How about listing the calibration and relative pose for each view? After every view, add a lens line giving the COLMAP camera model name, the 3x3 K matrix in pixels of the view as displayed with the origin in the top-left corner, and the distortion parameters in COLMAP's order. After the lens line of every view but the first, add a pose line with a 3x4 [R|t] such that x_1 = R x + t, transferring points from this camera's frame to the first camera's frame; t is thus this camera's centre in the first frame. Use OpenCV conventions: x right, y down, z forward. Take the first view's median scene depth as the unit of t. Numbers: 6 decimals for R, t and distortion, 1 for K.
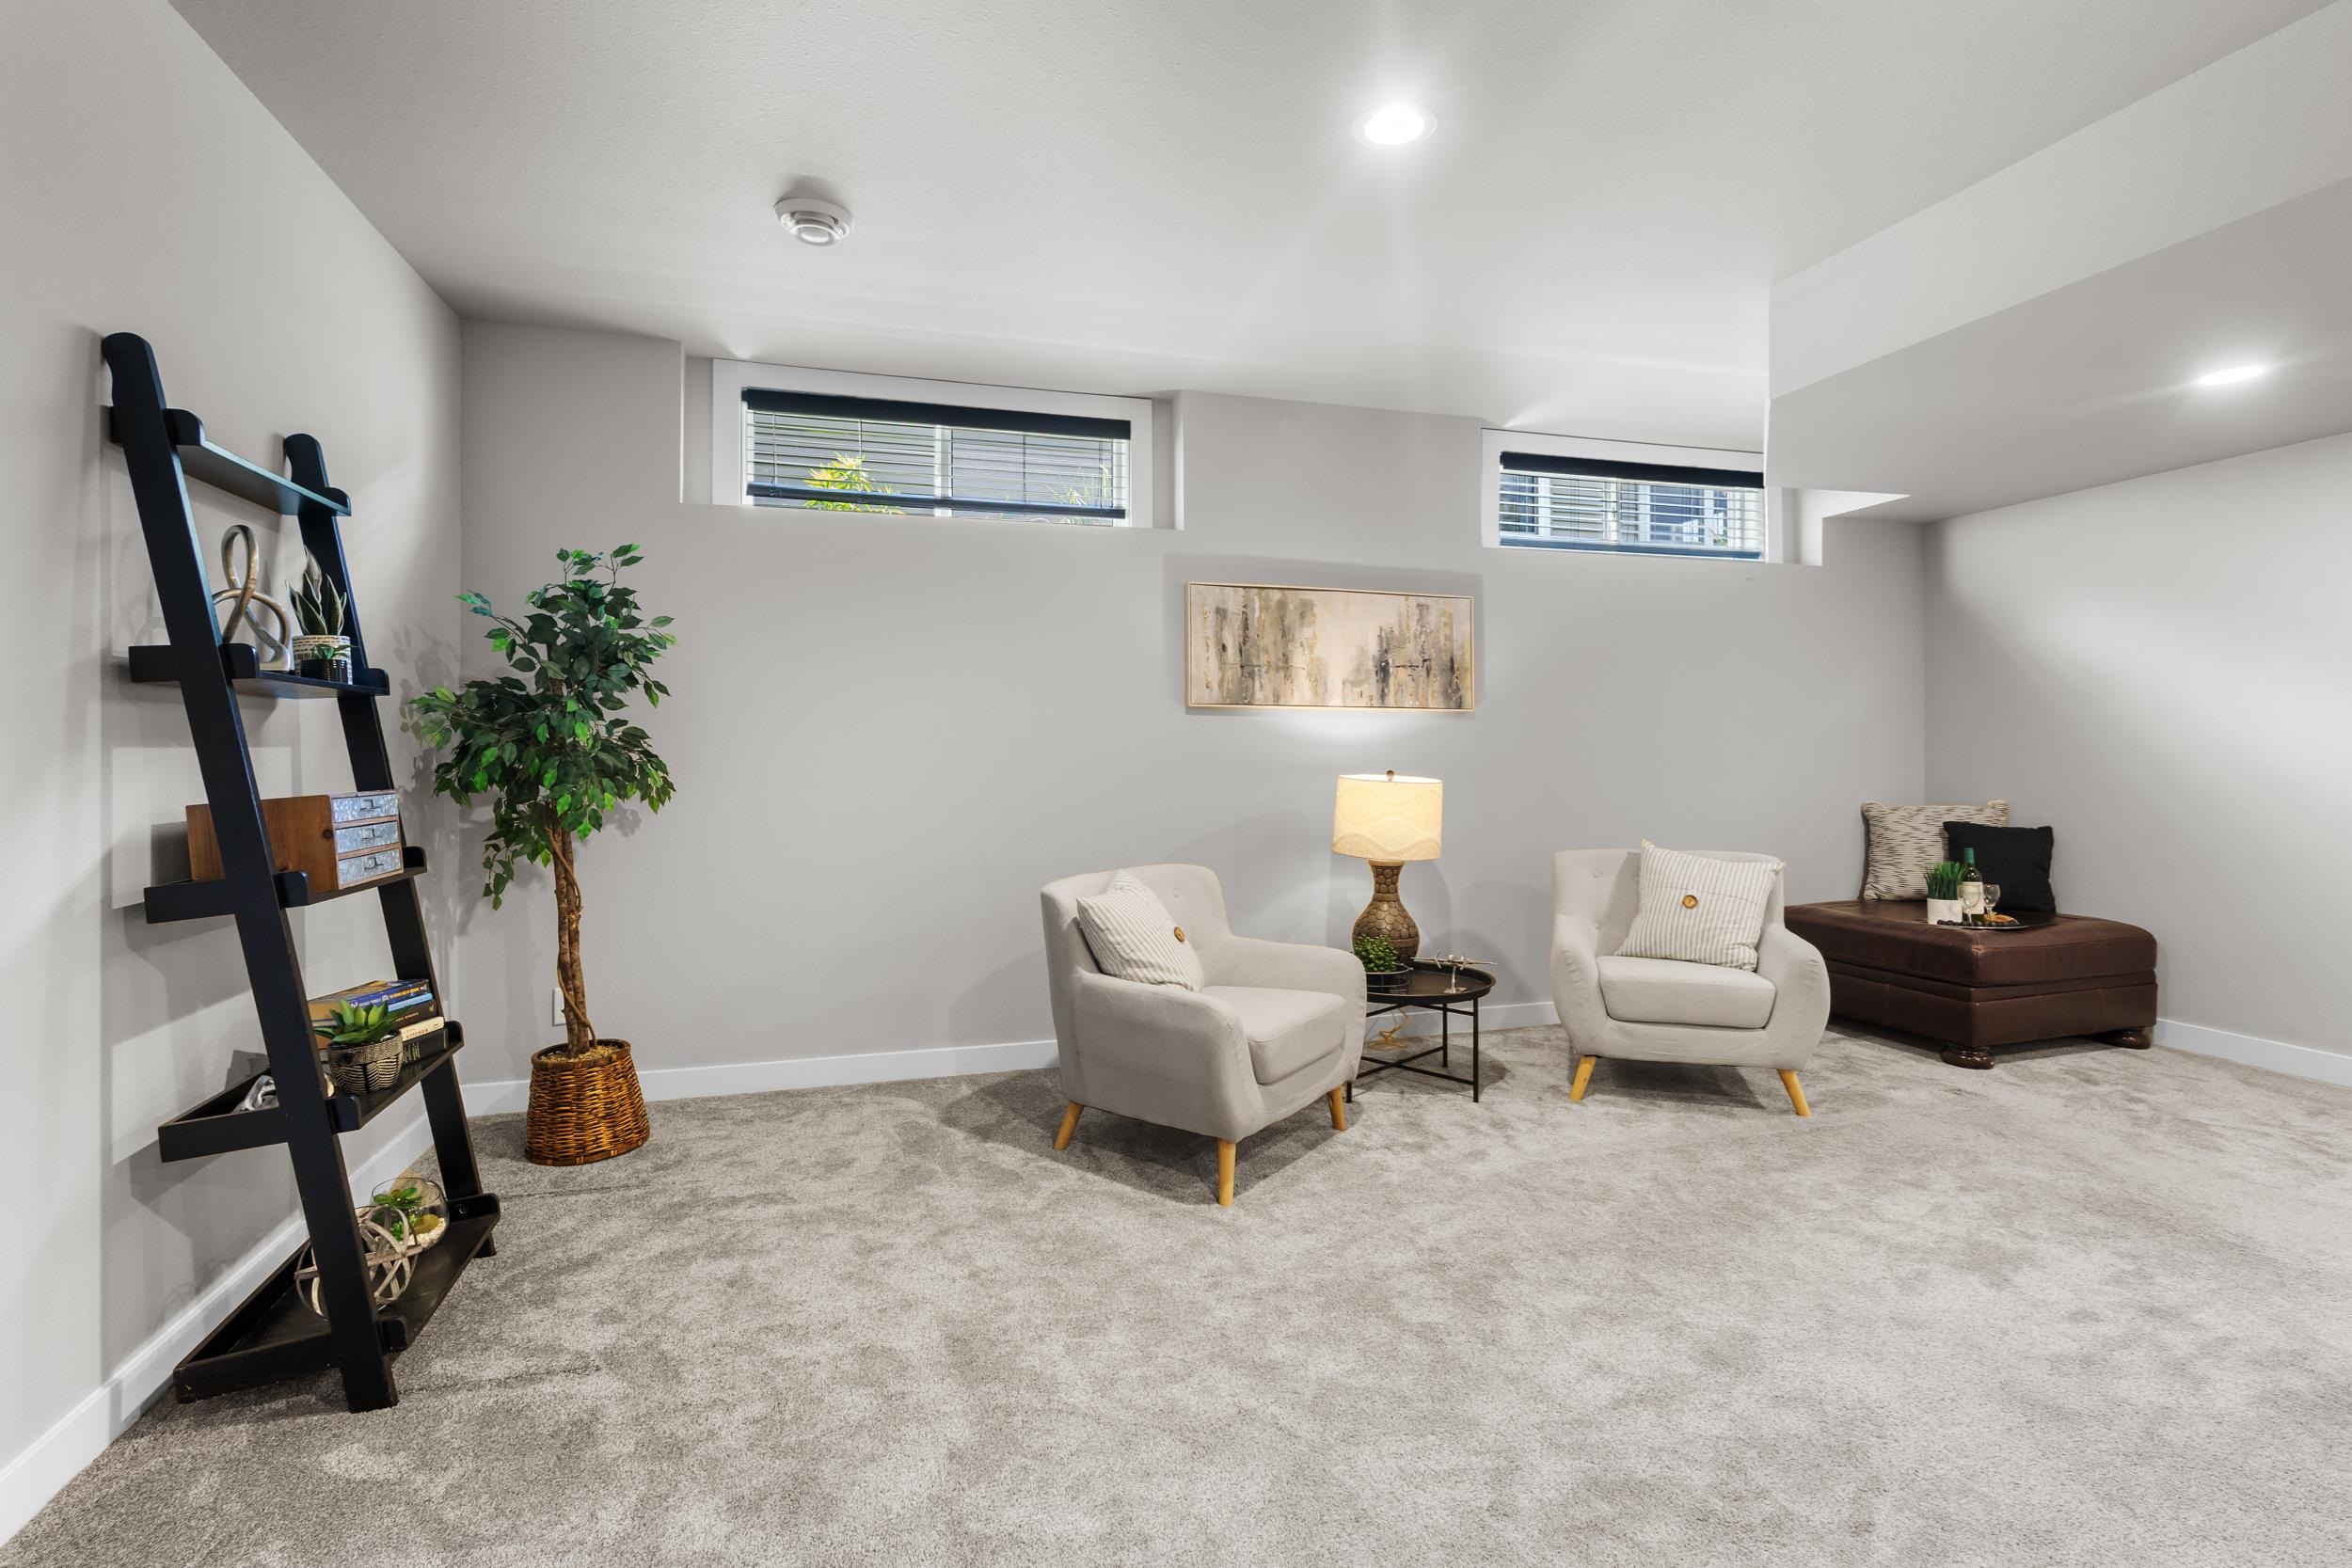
lens RADIAL K [[1084.6, 0, 1179.7], [0, 1084.6, 751.7], [0, 0, 1]] dist [0.009482, -0.002662]
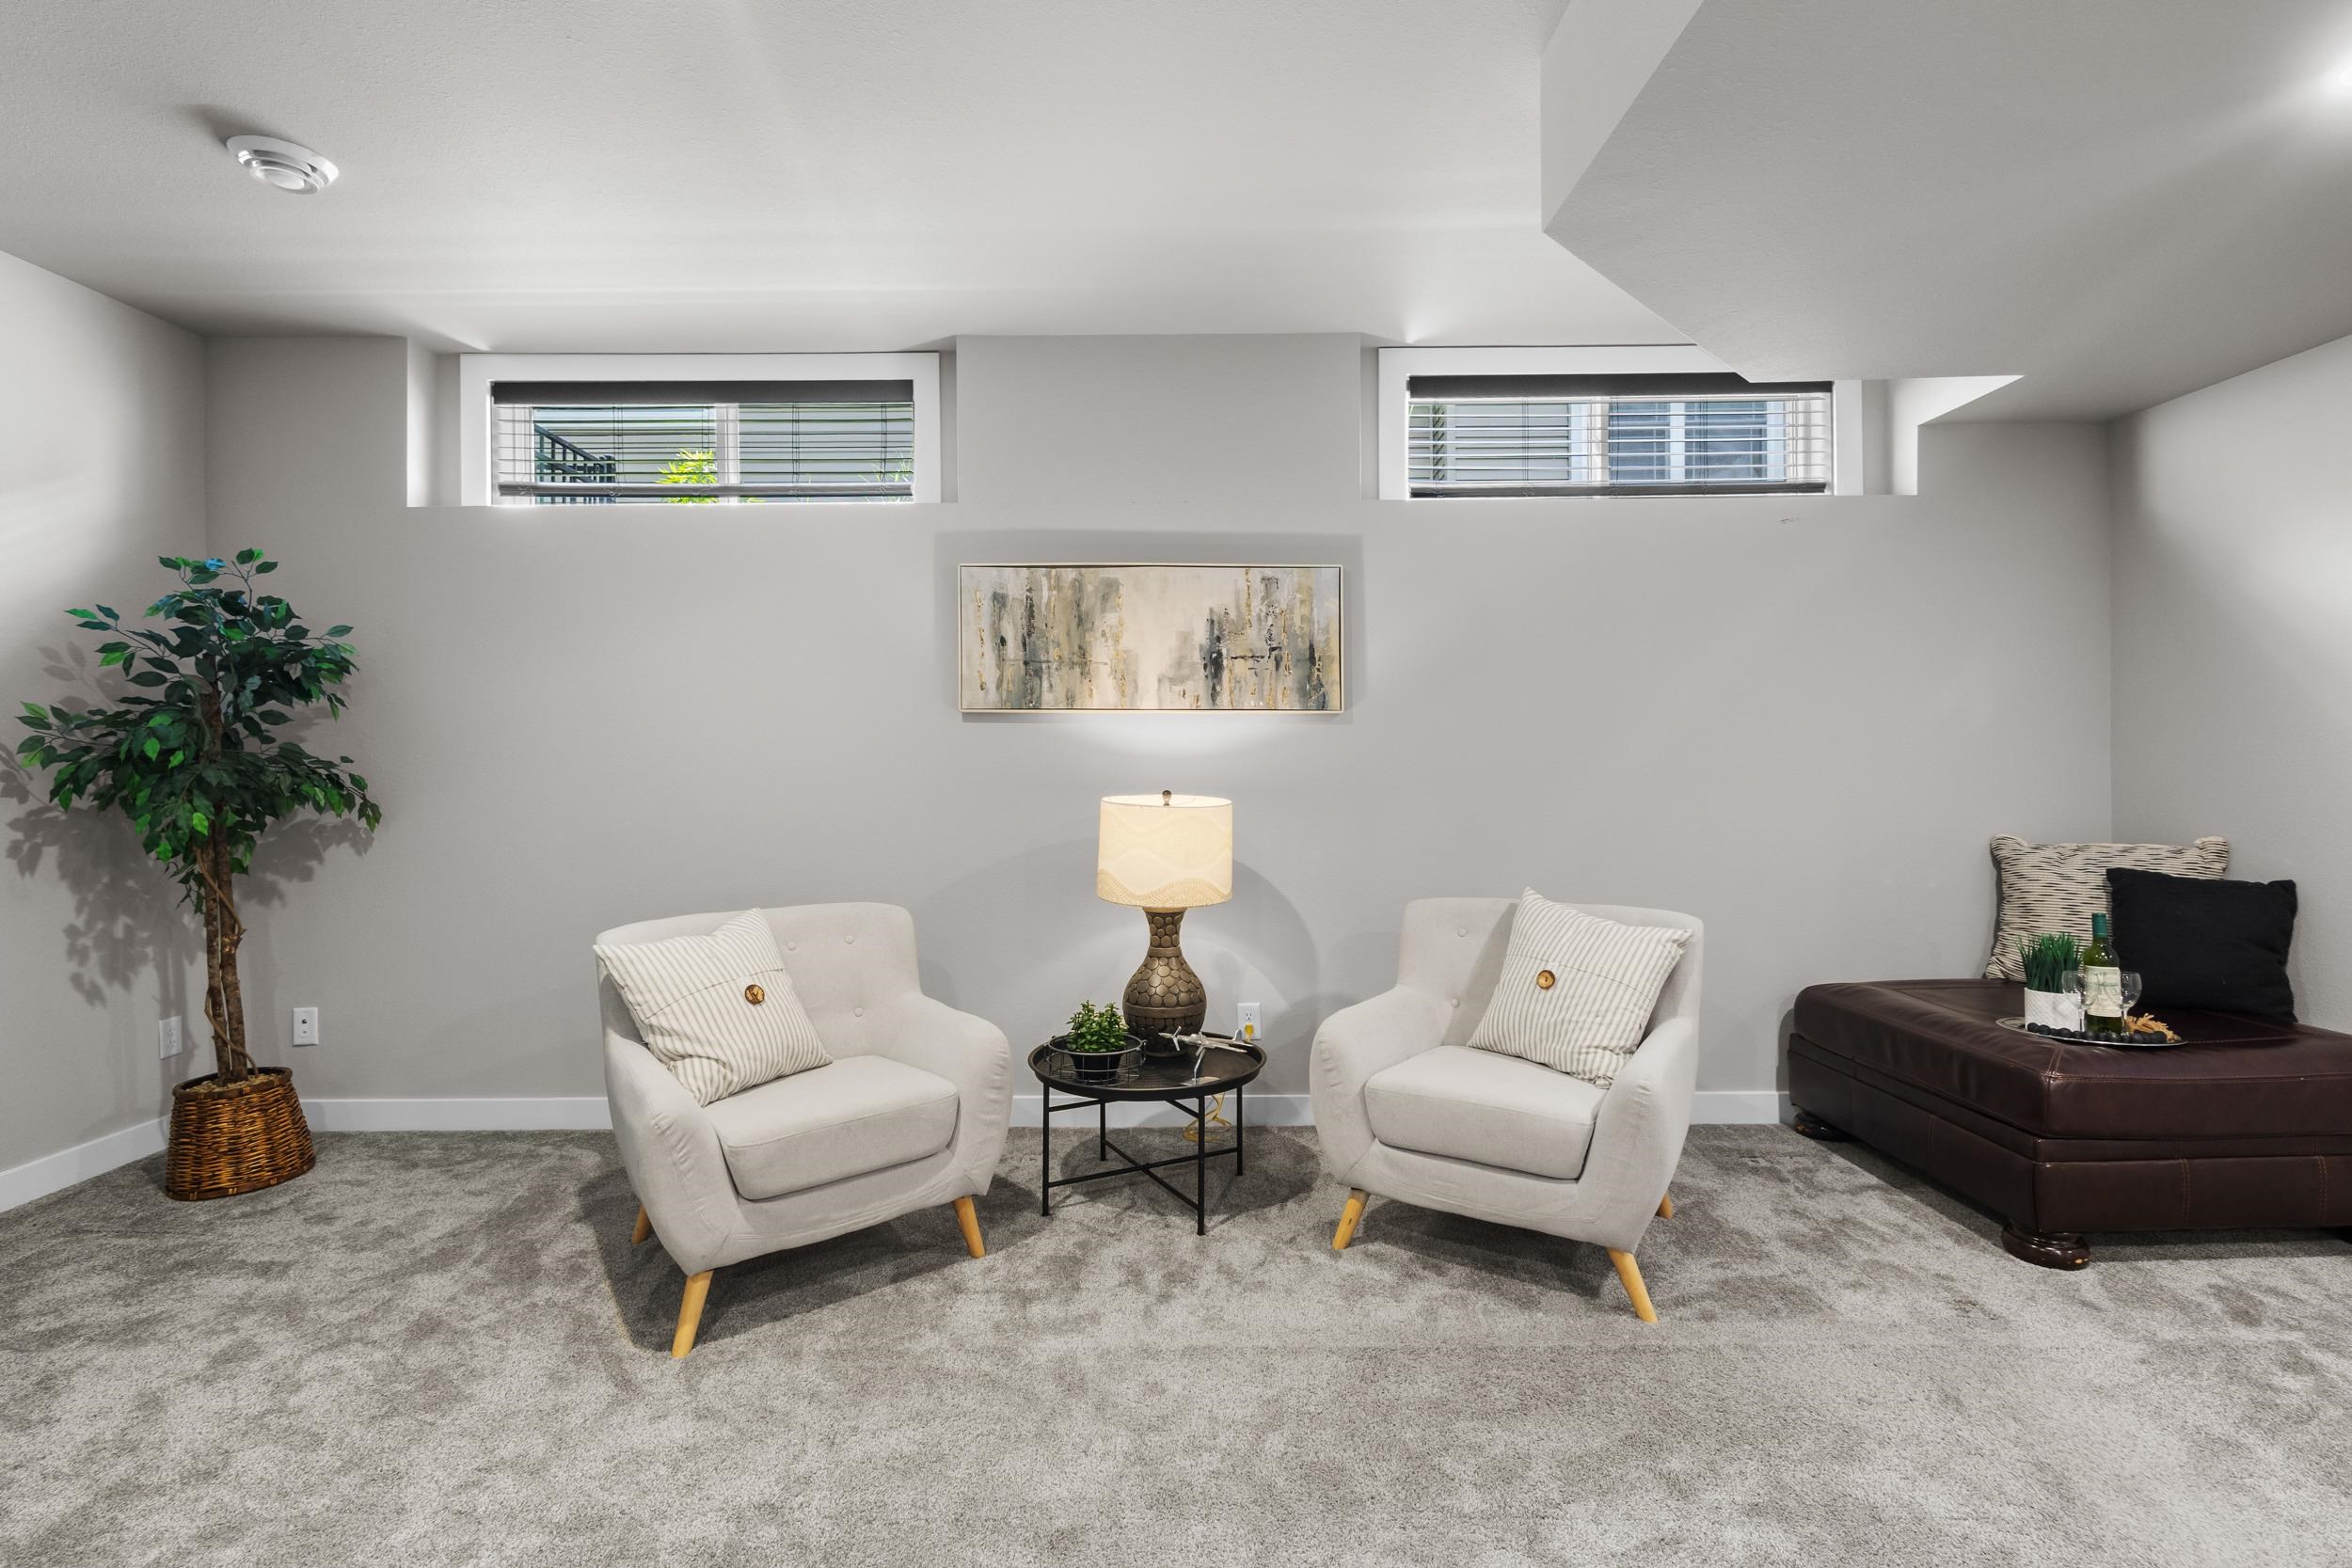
lens RADIAL K [[1084.6, 0, 1177.6], [0, 1084.6, 772.9], [0, 0, 1]] dist [0.009482, -0.002662]
pose [[0.958979, -0.000591, -0.283475, 0.419535], [0.003049, 0.999962, 0.008228, -0.001513], [0.283459, -0.008755, 0.958944, 0.250906]]
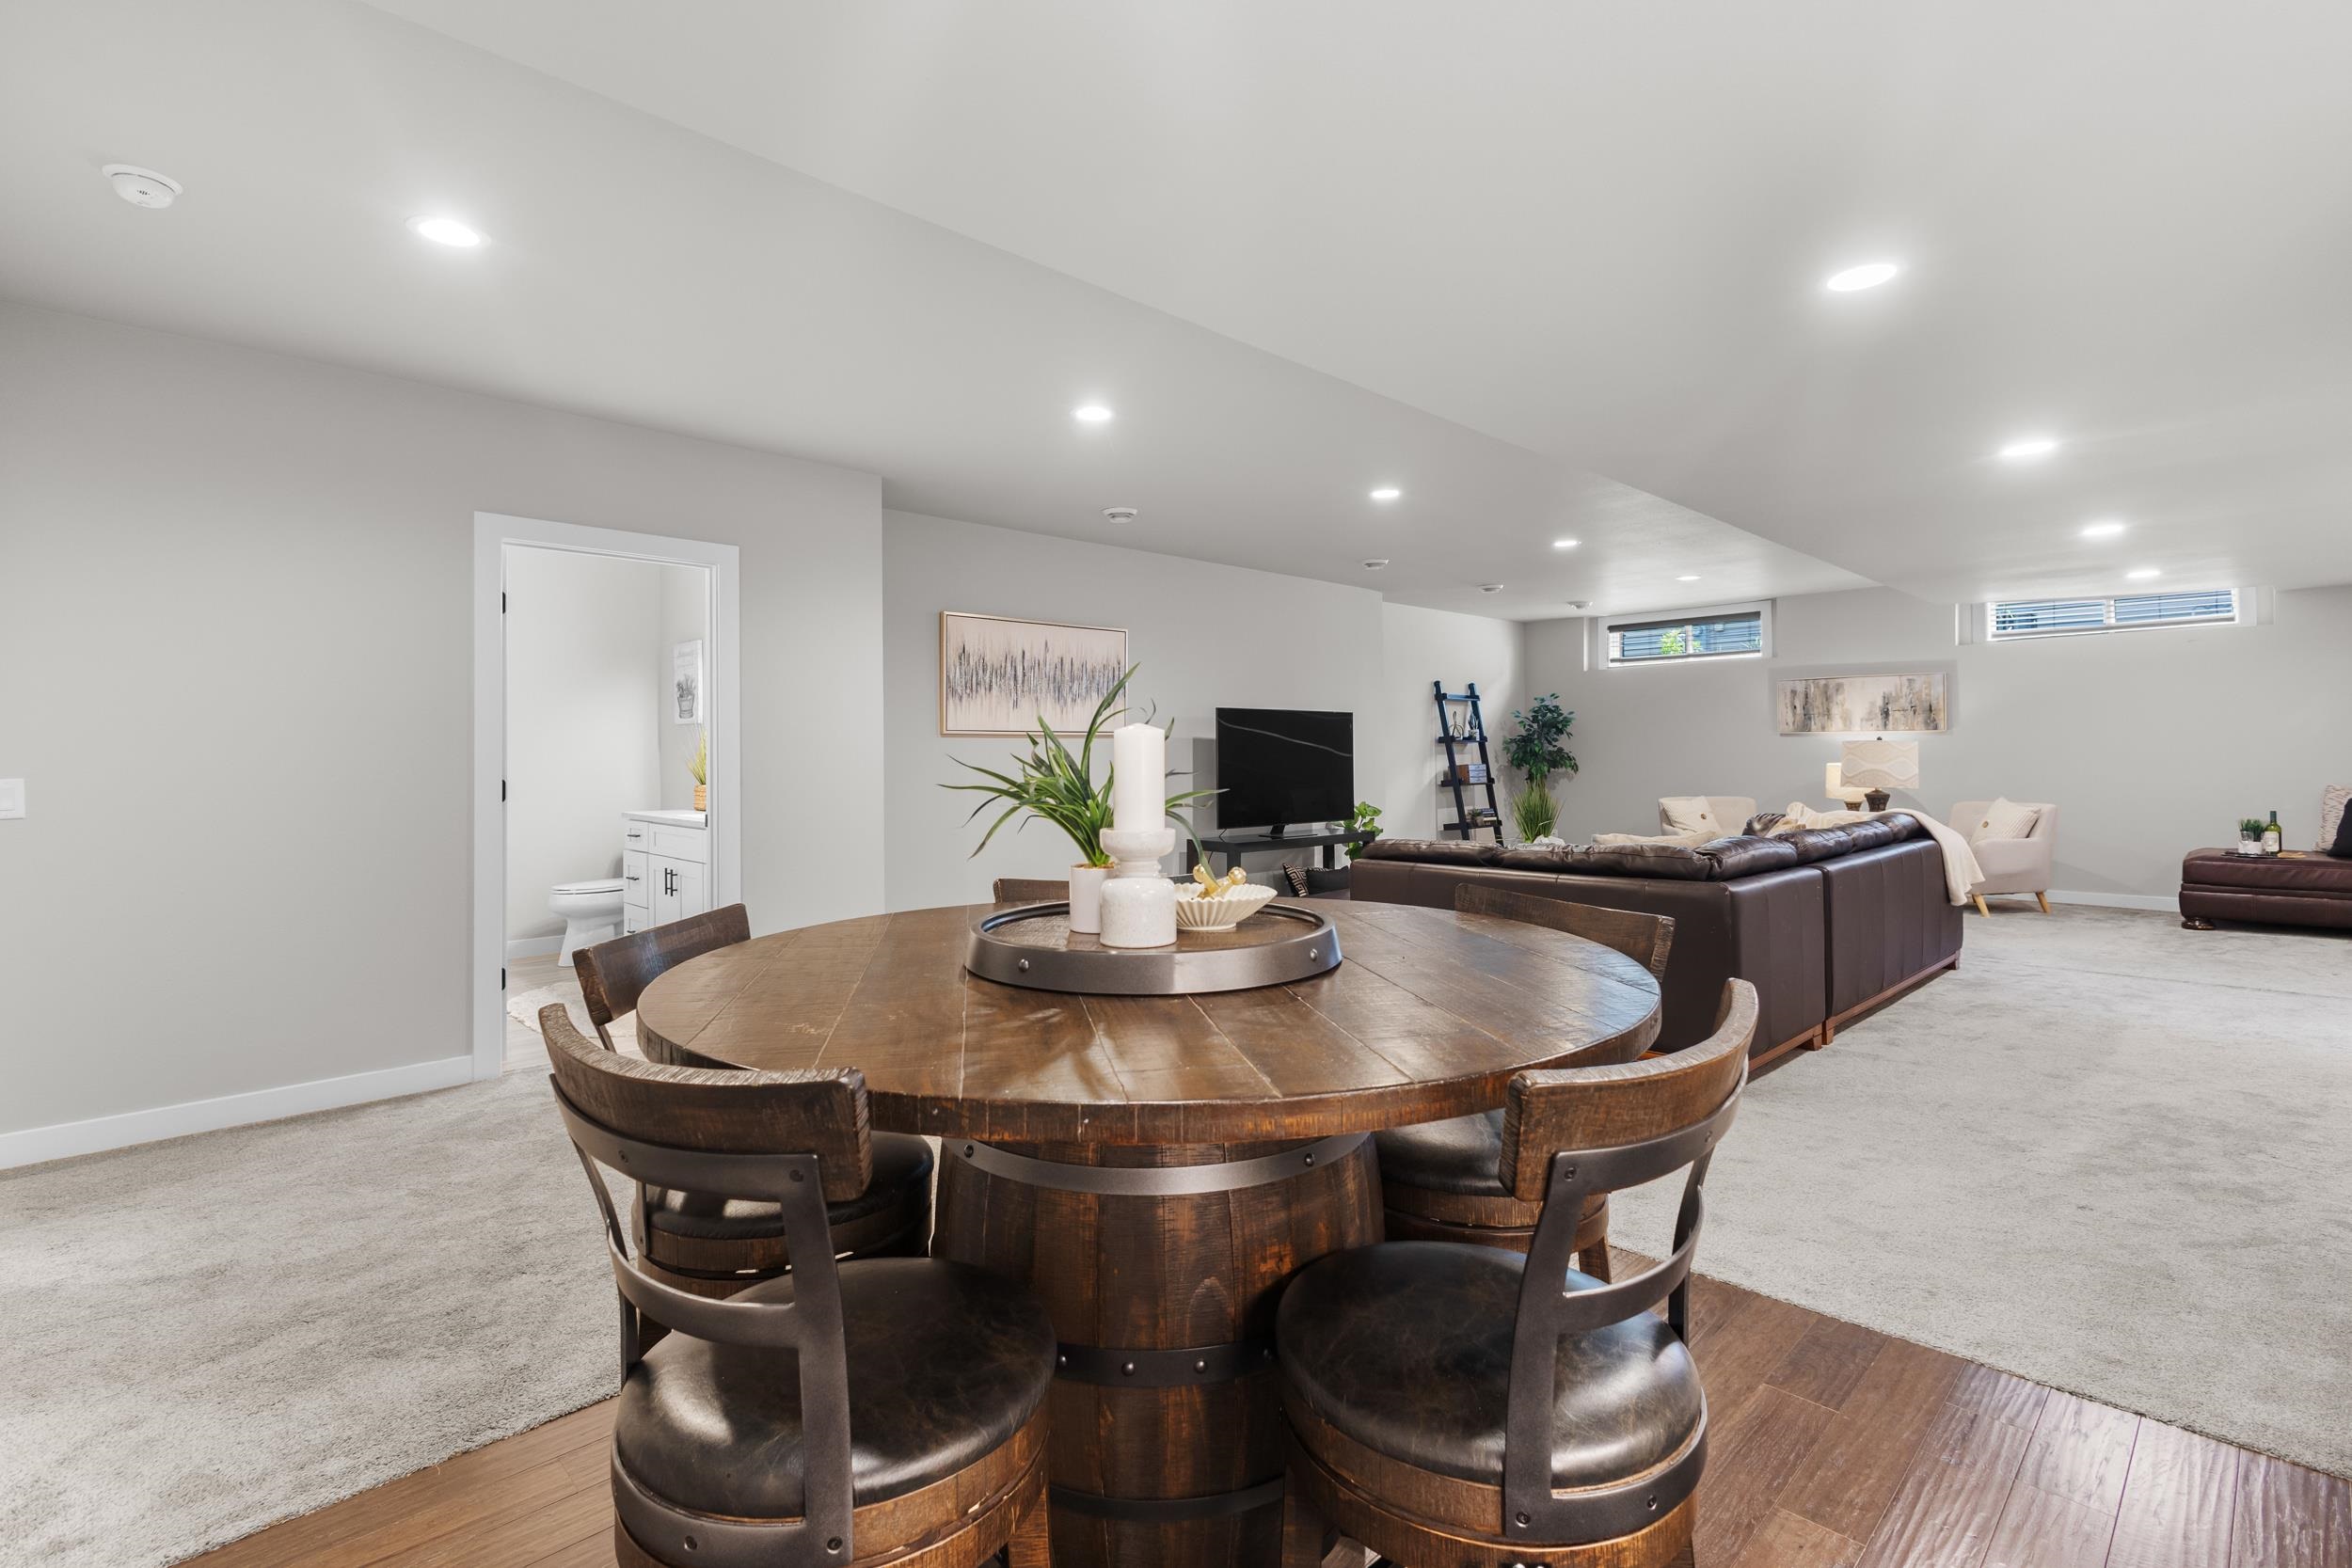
lens RADIAL K [[1084.6, 0, 1164.6], [0, 1084.6, 754.7], [0, 0, 1]] dist [0.009482, -0.002662]
pose [[0.452337, -0.002653, -0.891843, 1.534600], [0.011520, 0.999930, 0.002868, -0.018664], [0.891773, -0.011572, 0.452335, -1.260228]]
